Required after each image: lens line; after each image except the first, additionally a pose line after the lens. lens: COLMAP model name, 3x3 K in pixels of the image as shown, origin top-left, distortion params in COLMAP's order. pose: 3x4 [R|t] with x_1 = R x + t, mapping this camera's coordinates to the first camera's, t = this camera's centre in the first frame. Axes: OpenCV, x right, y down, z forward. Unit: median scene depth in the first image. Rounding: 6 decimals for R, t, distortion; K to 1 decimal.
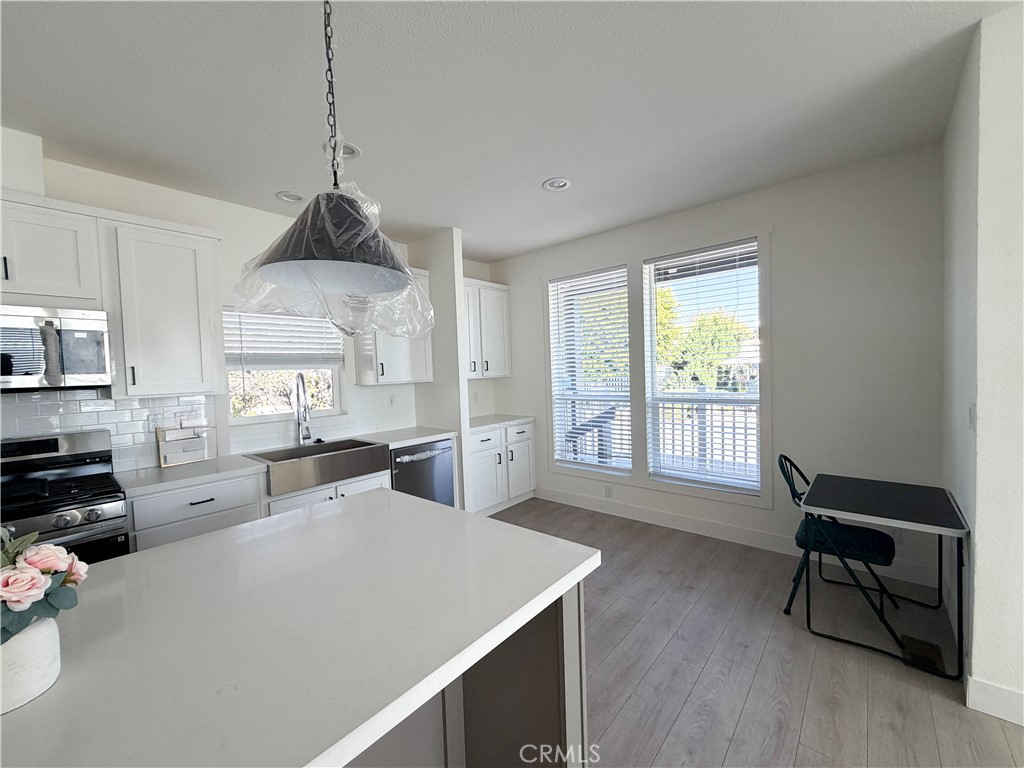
lens RADIAL K [[408.5, 0, 513.5], [0, 408.5, 385.3], [0, 0, 1]] dist [0.000963, -0.000315]
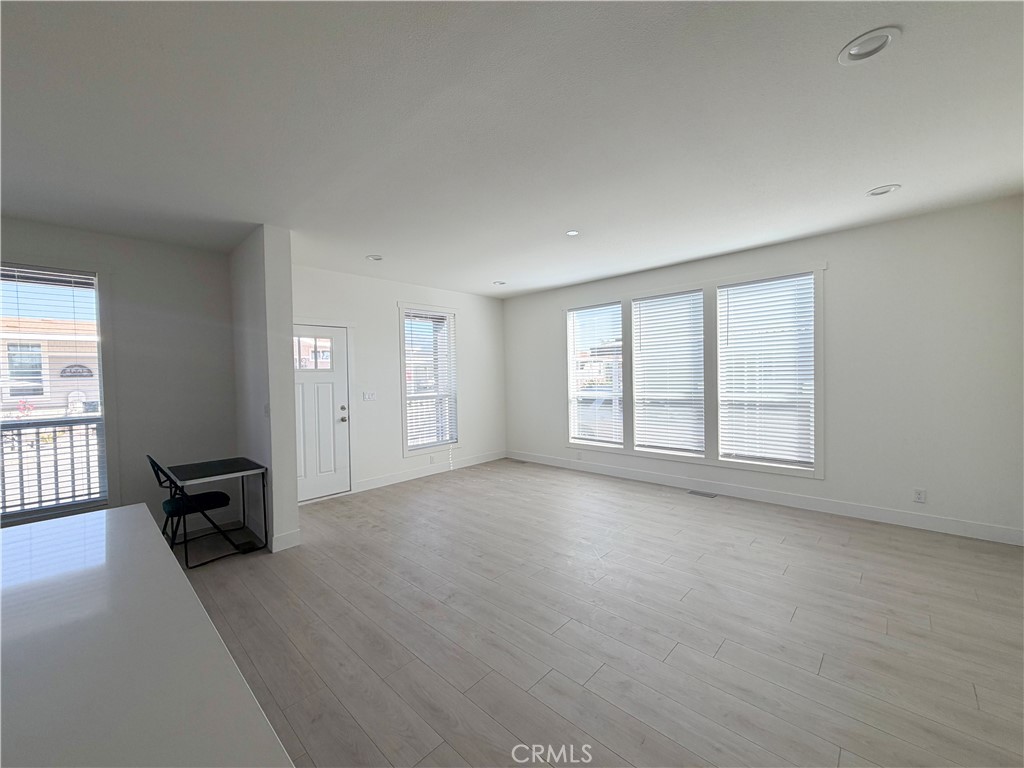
lens RADIAL K [[408.5, 0, 516.8], [0, 408.5, 381.4], [0, 0, 1]] dist [0.000963, -0.000315]
pose [[0.031807, 0.013254, 0.999406, -0.742362], [0.061970, 0.997962, -0.015207, 0.037964], [-0.997571, 0.062416, 0.030921, -0.268019]]
